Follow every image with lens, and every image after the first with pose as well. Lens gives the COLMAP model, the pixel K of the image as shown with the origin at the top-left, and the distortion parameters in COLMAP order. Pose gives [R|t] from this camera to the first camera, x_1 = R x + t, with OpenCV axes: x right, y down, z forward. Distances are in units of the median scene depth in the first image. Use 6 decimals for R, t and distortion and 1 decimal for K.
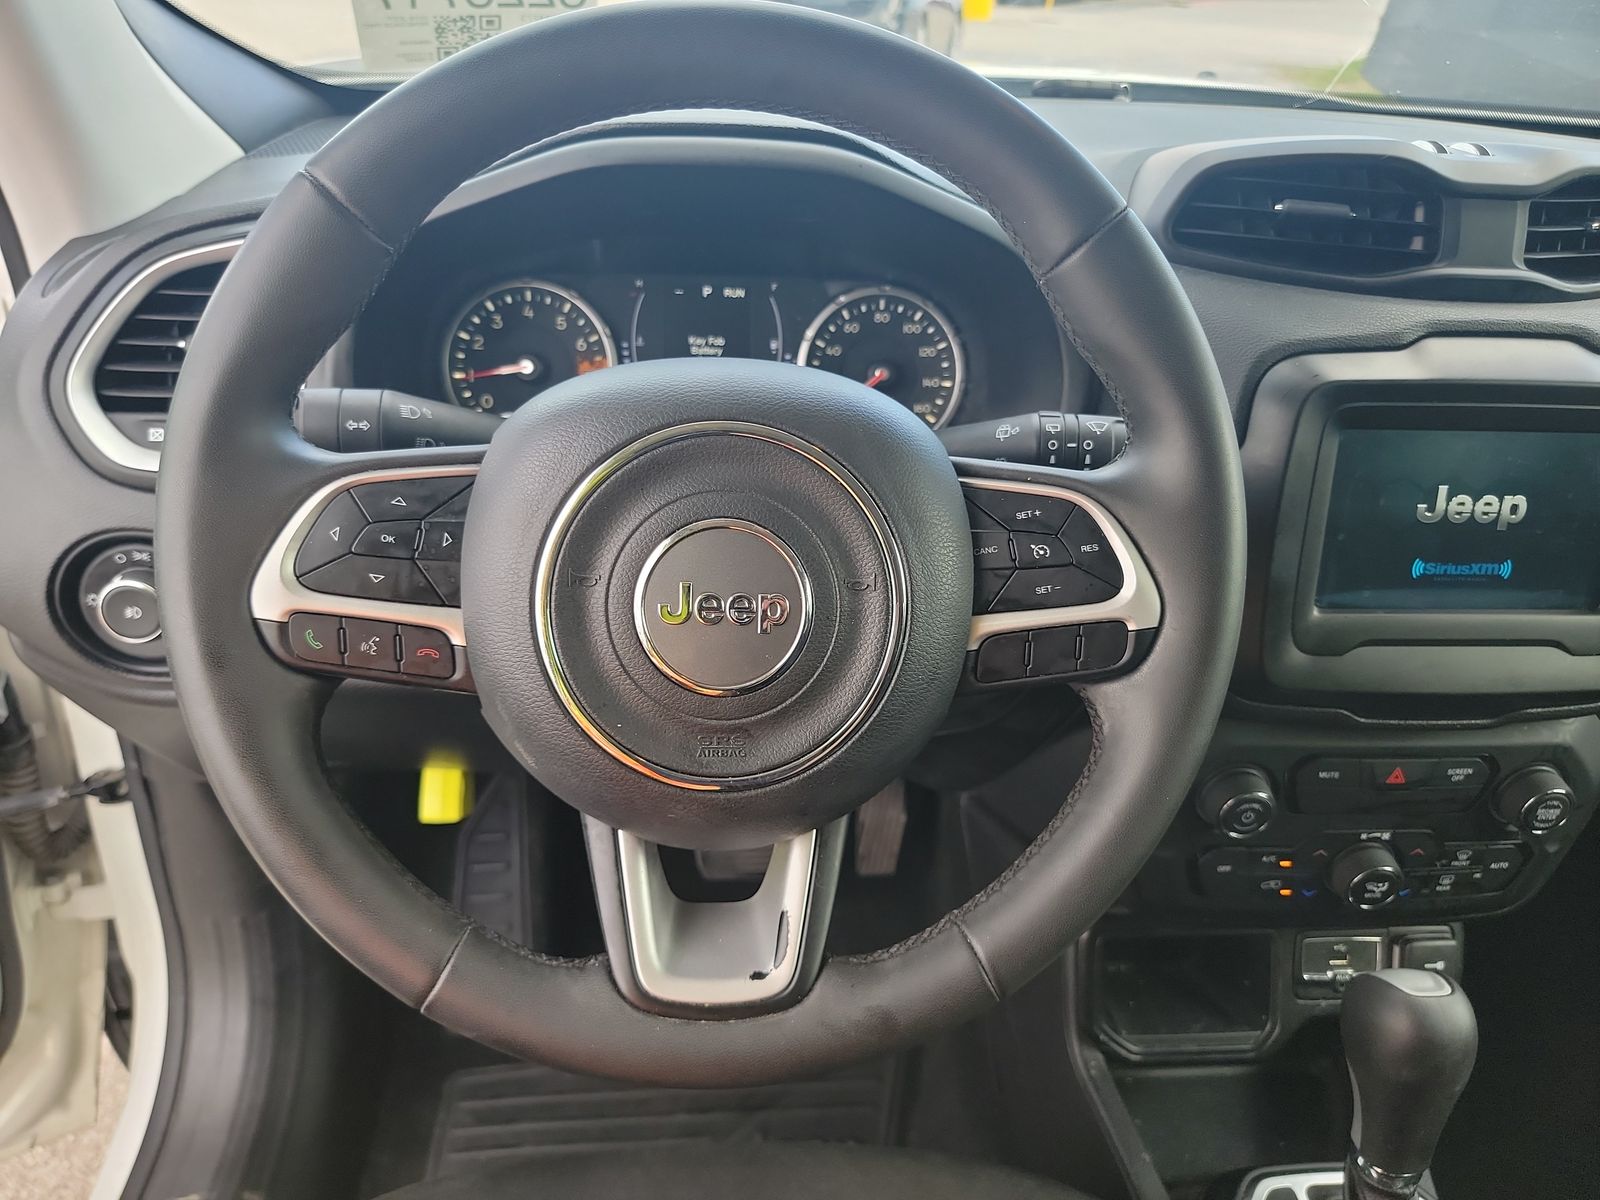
lens RADIAL K [[1097.0, 0, 789.1], [0, 1097.0, 596.4], [0, 0, 1]] dist [0.054888, -0.050381]
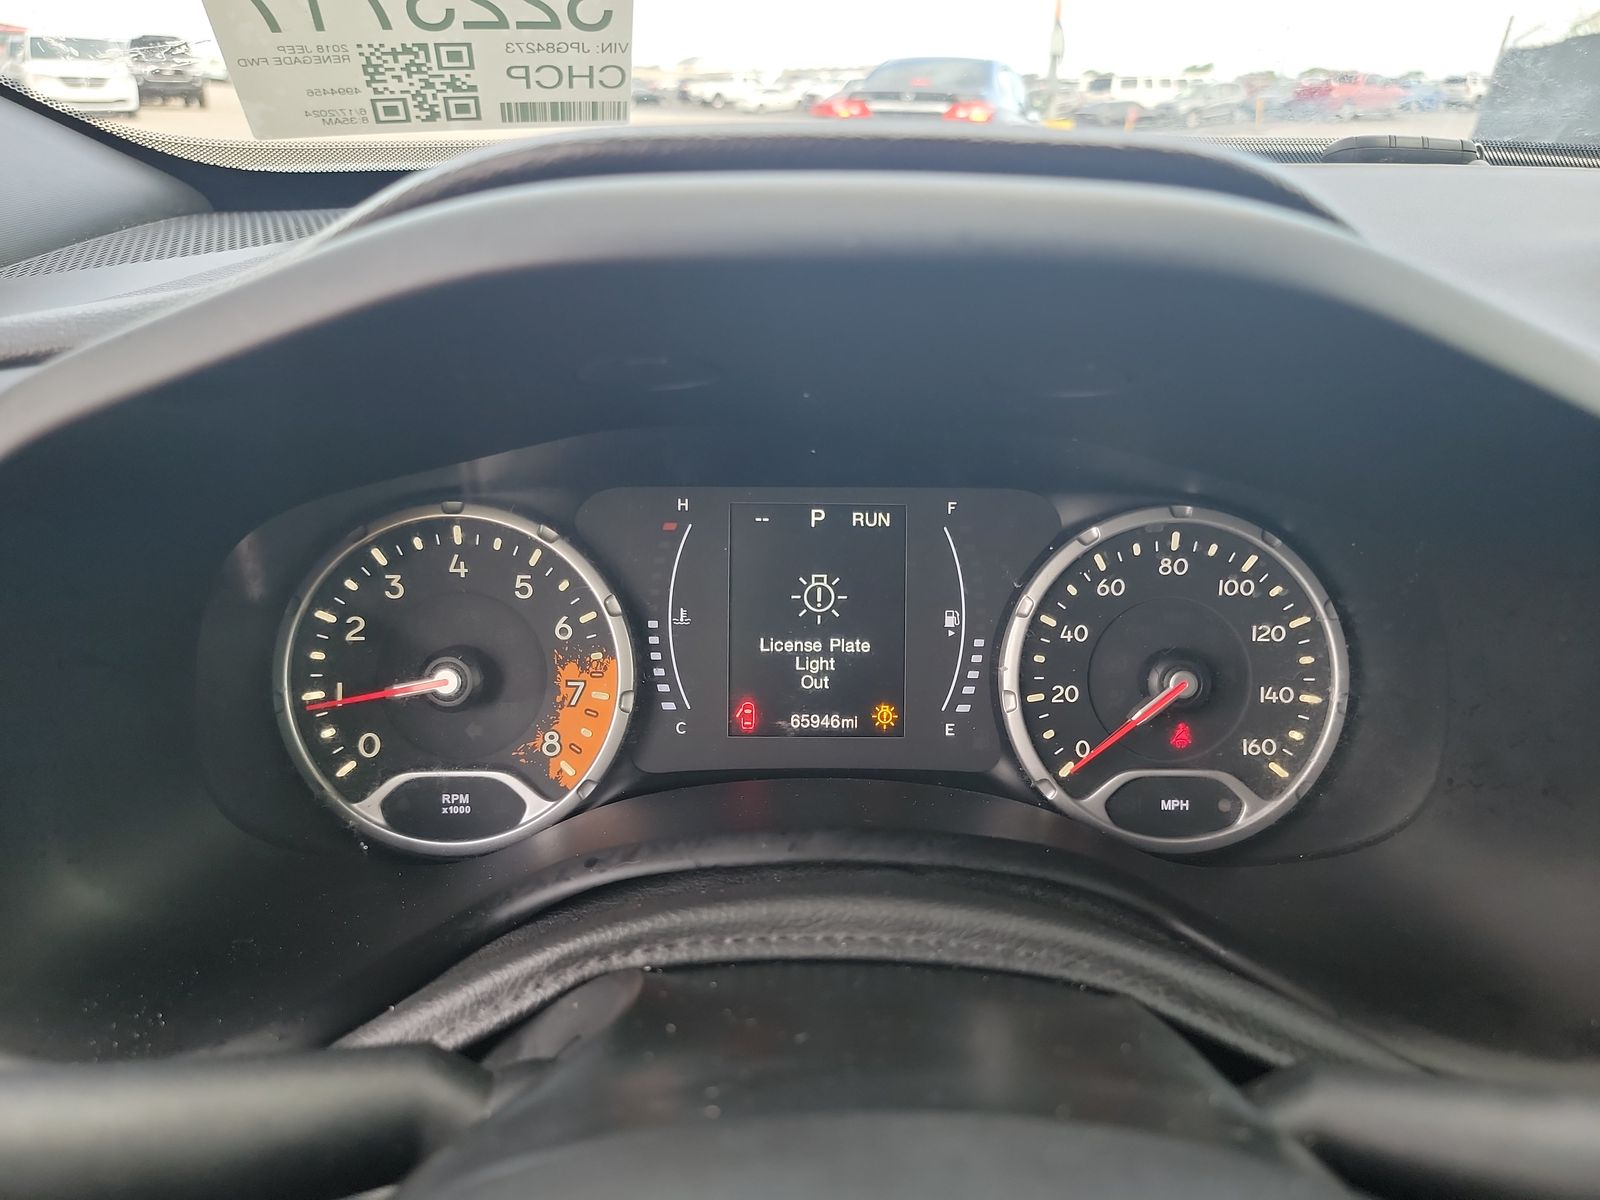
lens RADIAL K [[1096.4, 0, 807.7], [0, 1096.4, 603.8], [0, 0, 1]] dist [0.053188, -0.052306]
pose [[0.998354, -0.000306, -0.057351, -0.051869], [-0.005040, 0.995648, -0.093058, -0.196969], [0.057130, 0.093194, 0.994008, 0.522778]]
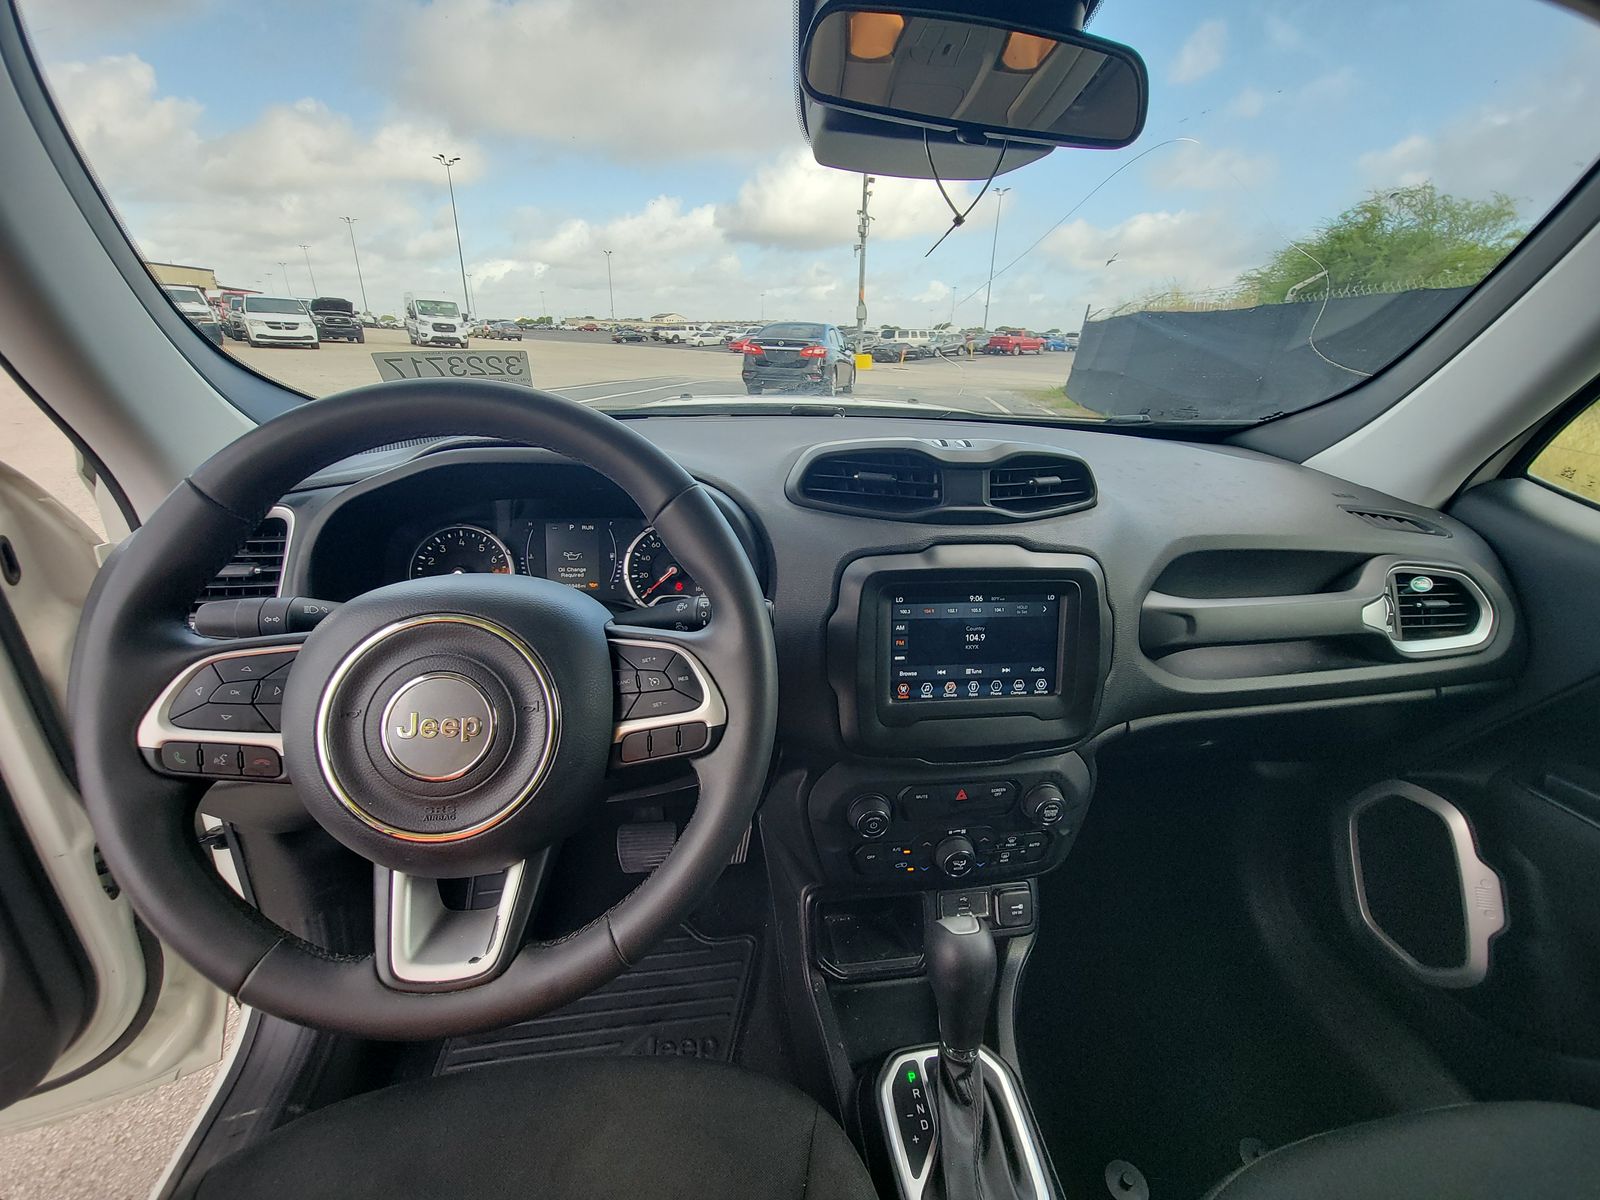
lens RADIAL K [[634.2, 0, 803.9], [0, 634.2, 604.0], [0, 0, 1]] dist [0.001780, -0.000084]
pose [[0.998076, -0.036298, 0.050262, 0.244440], [0.042355, 0.991223, -0.125235, -0.016378], [-0.045275, 0.127123, 0.990853, 0.007431]]
